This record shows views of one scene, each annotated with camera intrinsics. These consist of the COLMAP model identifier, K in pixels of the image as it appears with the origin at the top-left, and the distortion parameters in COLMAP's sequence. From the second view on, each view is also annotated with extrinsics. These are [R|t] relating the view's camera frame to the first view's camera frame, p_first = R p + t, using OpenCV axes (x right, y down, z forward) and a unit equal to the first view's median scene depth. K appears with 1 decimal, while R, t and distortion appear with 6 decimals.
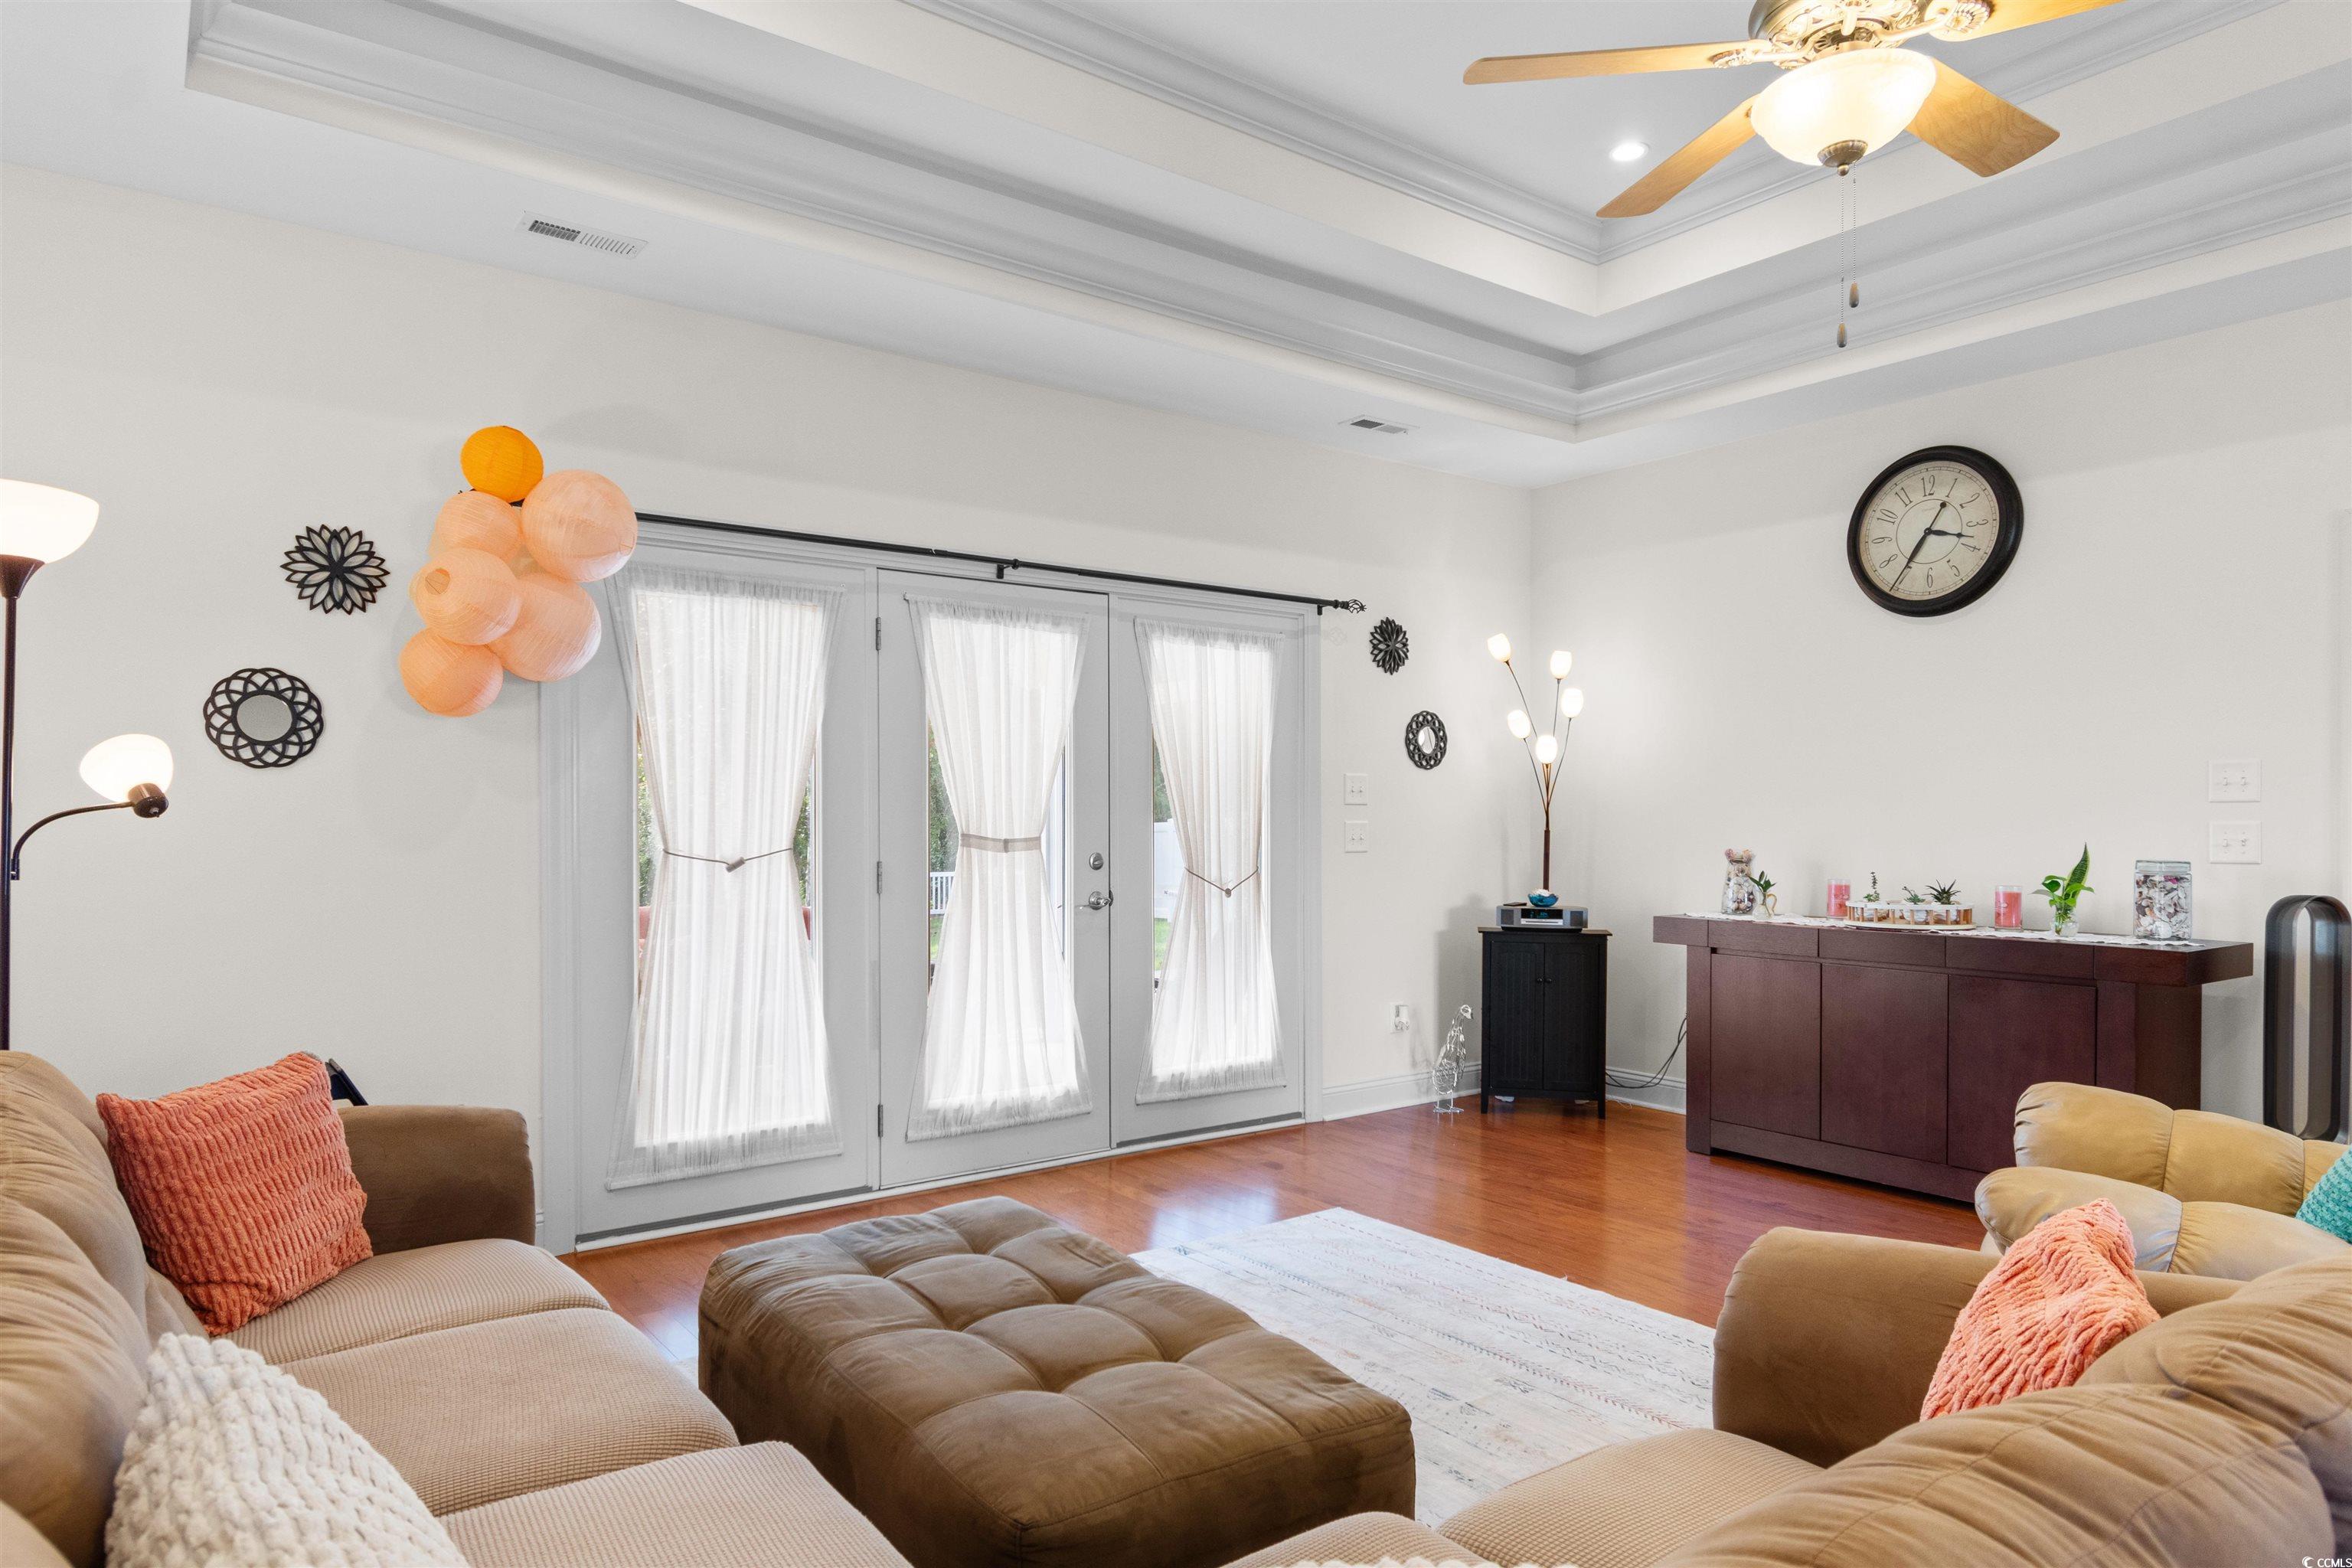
lens RADIAL K [[1363.2, 0, 1121.2], [0, 1363.2, 830.7], [0, 0, 1]] dist [-0.004623, 0.001282]
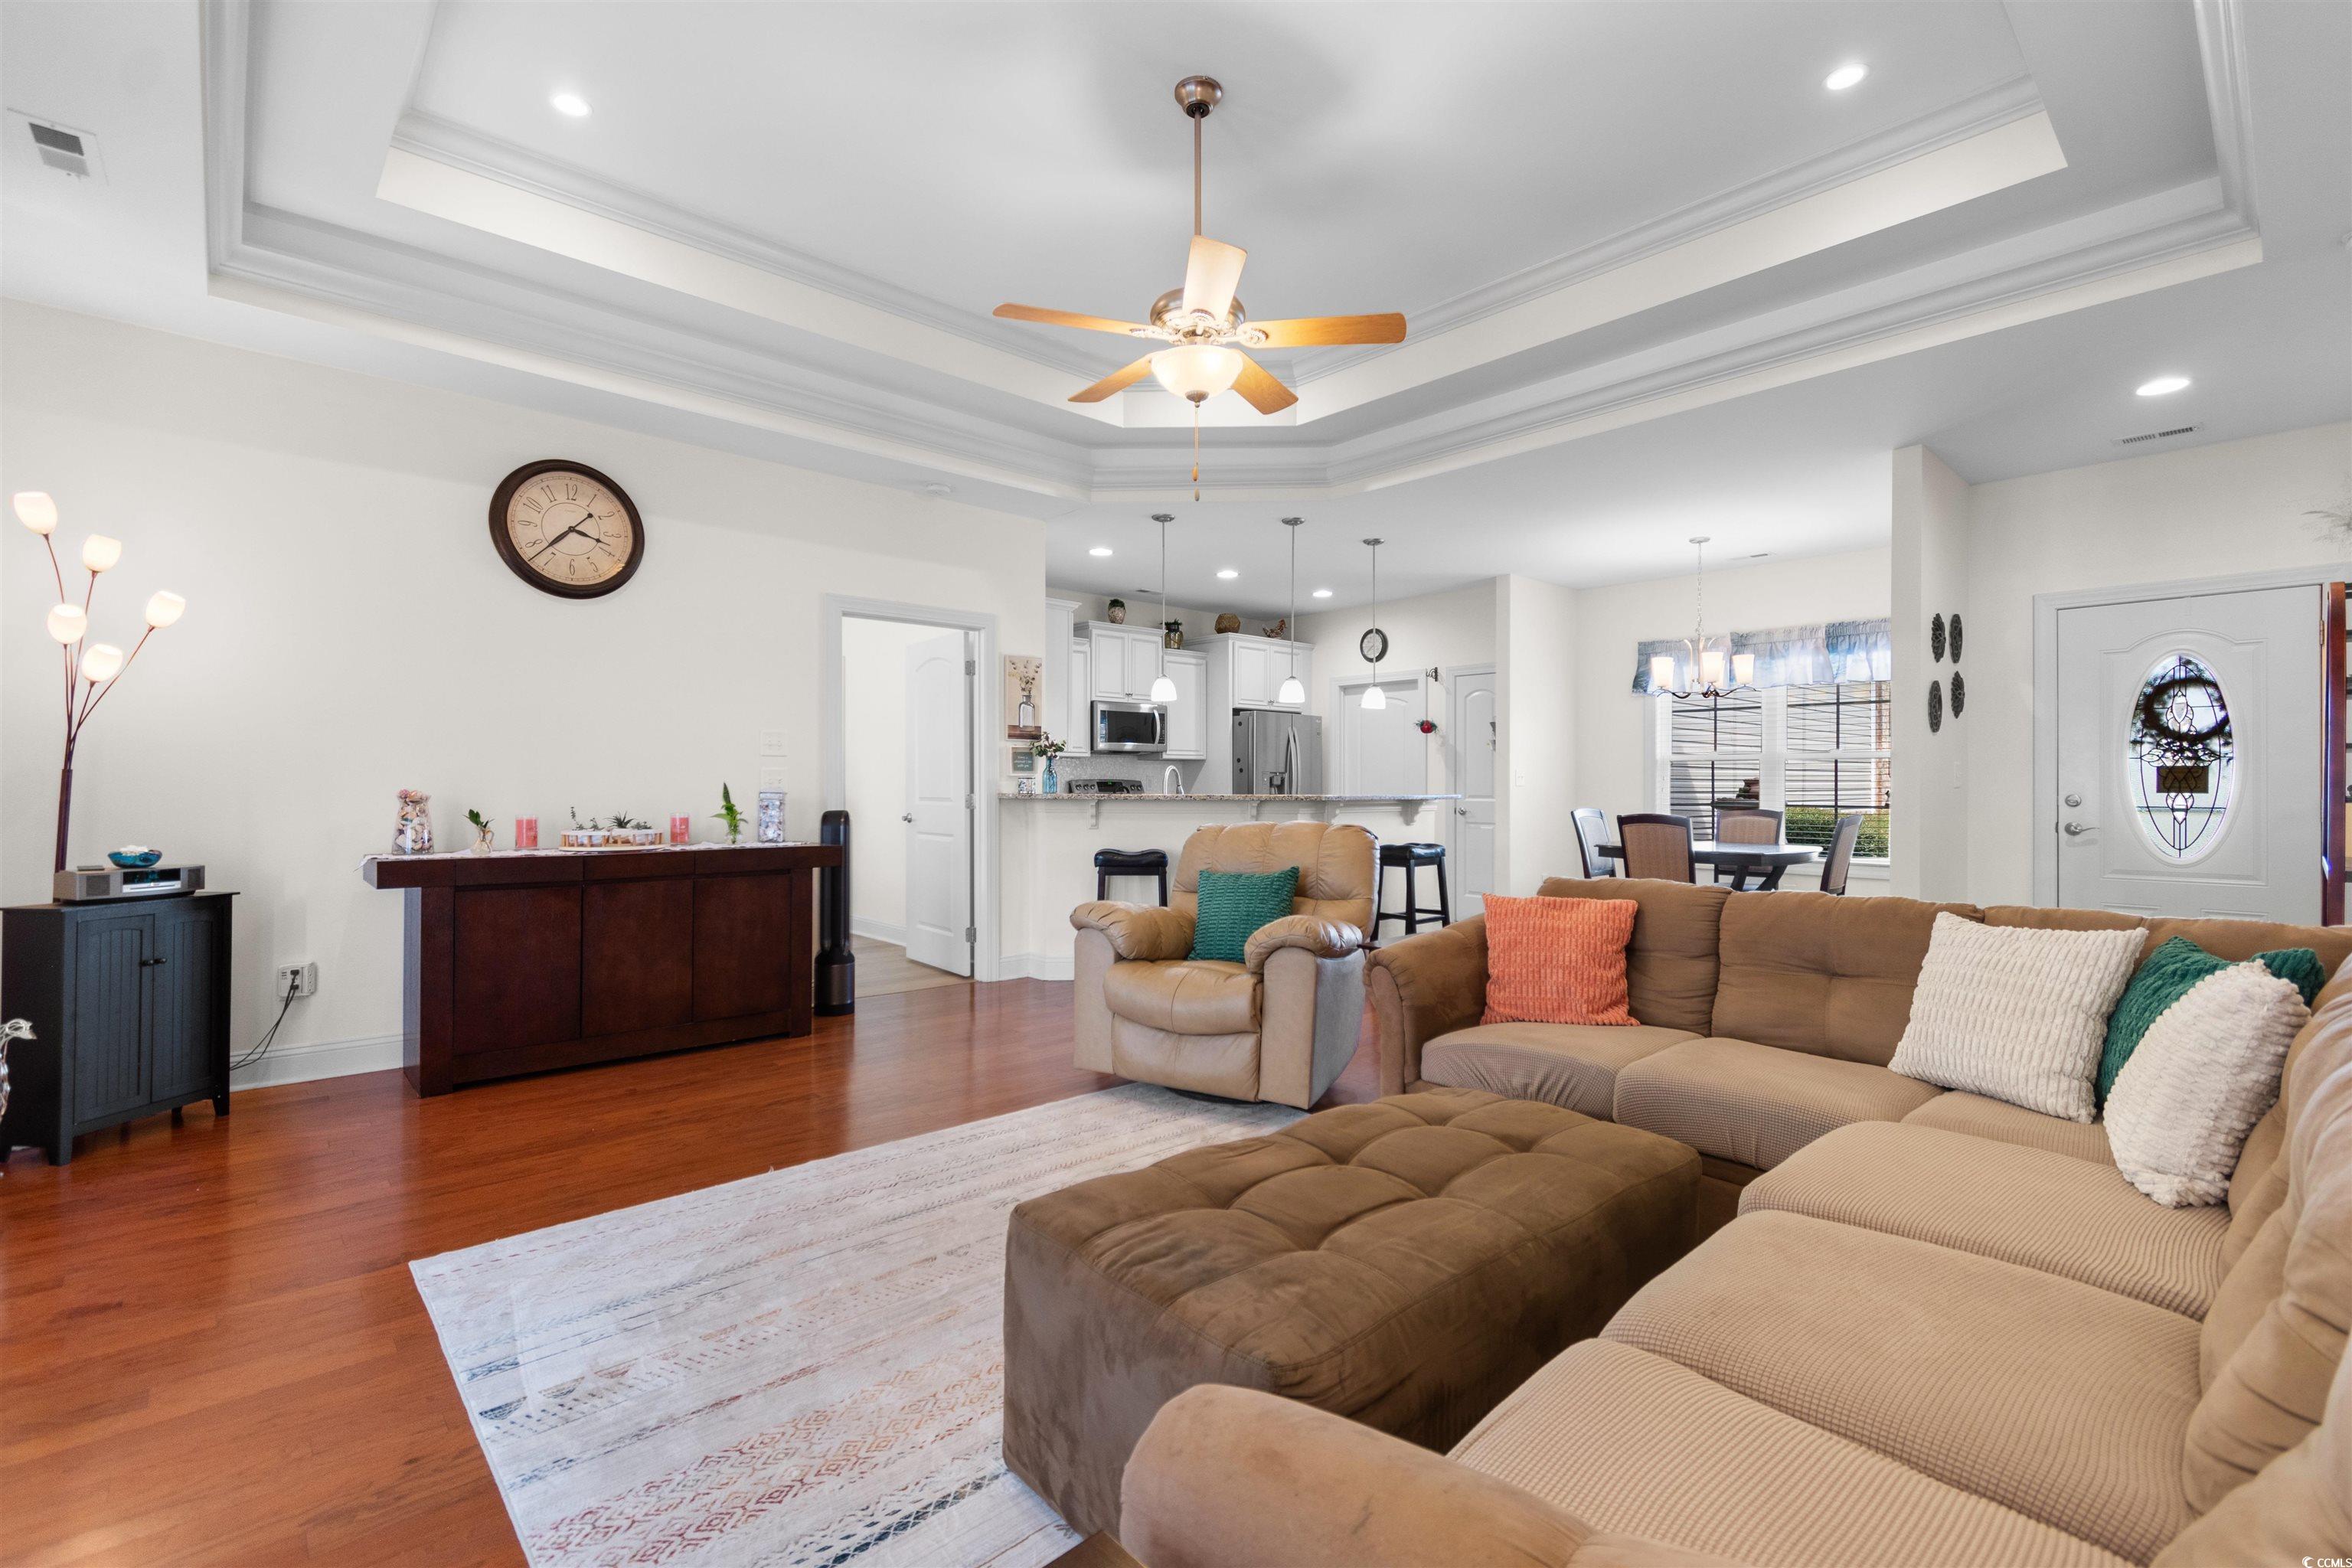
lens RADIAL K [[1047.5, 0, 1184.7], [0, 1047.5, 778.3], [0, 0, 1]] dist [0.001931, -0.000885]
pose [[-0.134385, 0.006535, 0.990908, -0.423522], [0.003748, 0.999974, -0.006086, 0.013276], [-0.990922, 0.002896, -0.134406, 0.587389]]
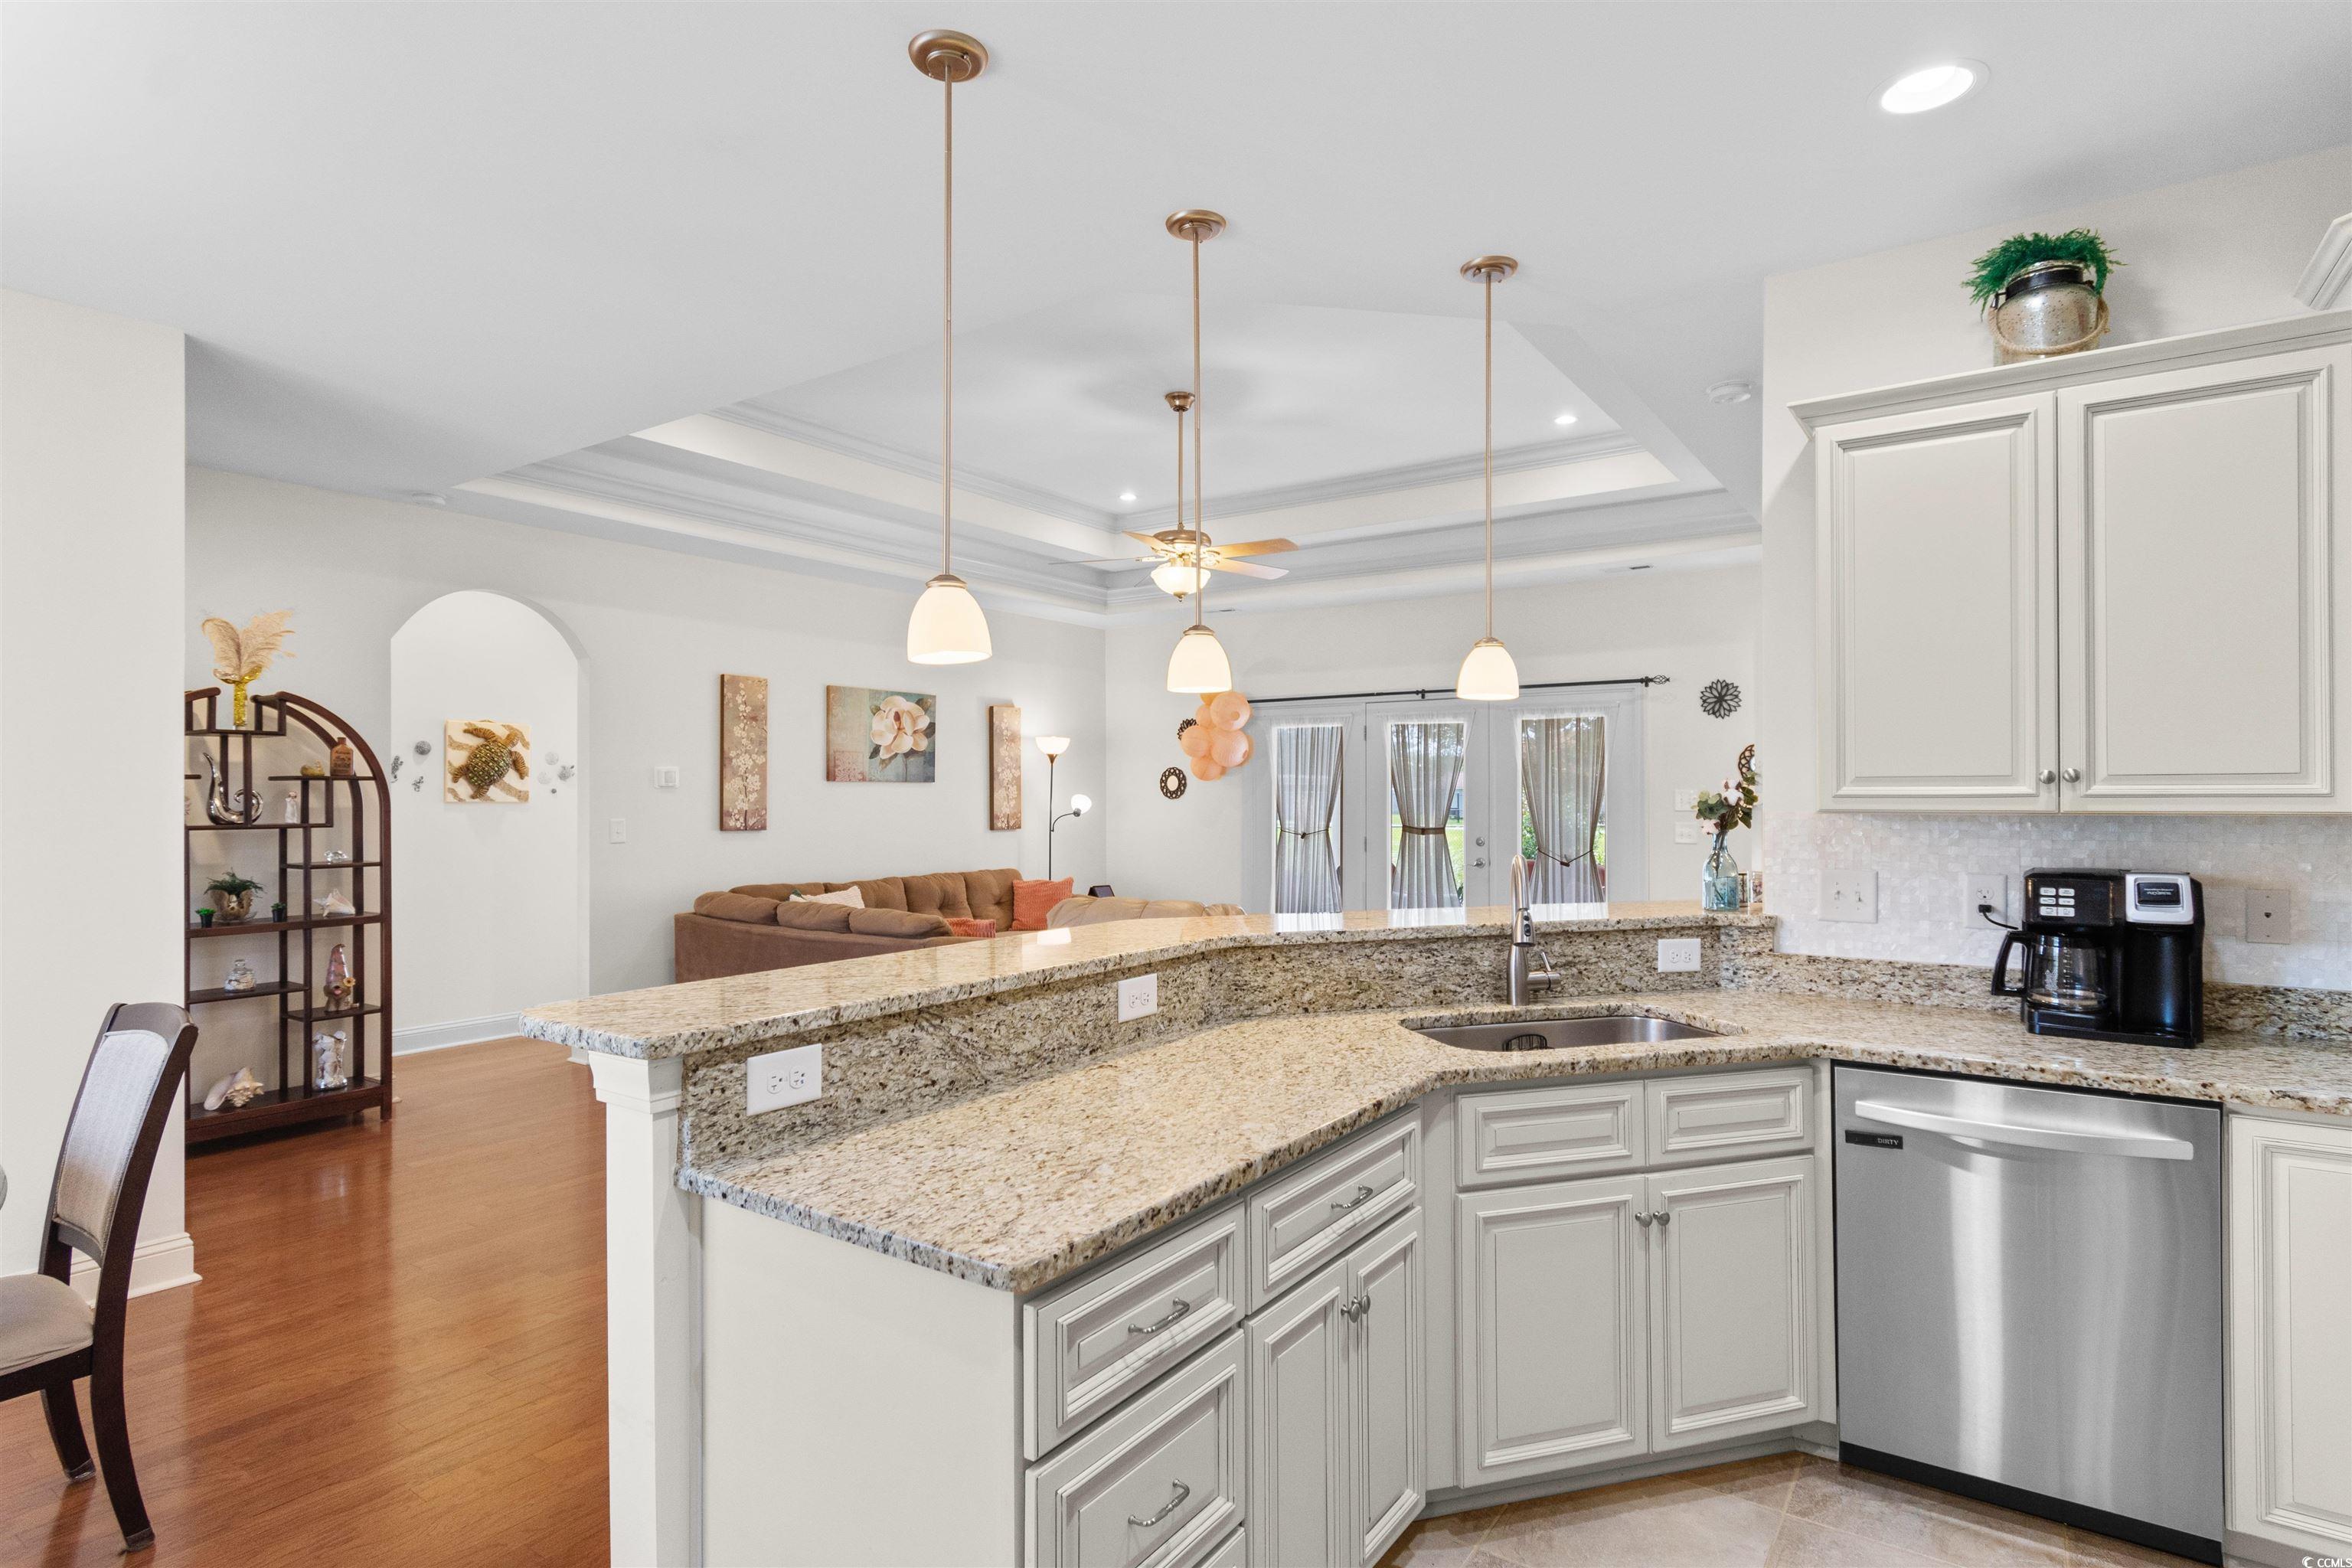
lens RADIAL K [[1195.0, 0, 1184.6], [0, 1195.0, 788.6], [0, 0, 1]] dist [0.004286, -0.002210]
pose [[0.341056, -0.003409, -0.940037, 1.428409], [-0.004861, 0.999974, -0.005390, -0.040344], [0.940030, 0.006408, 0.341030, 0.066937]]
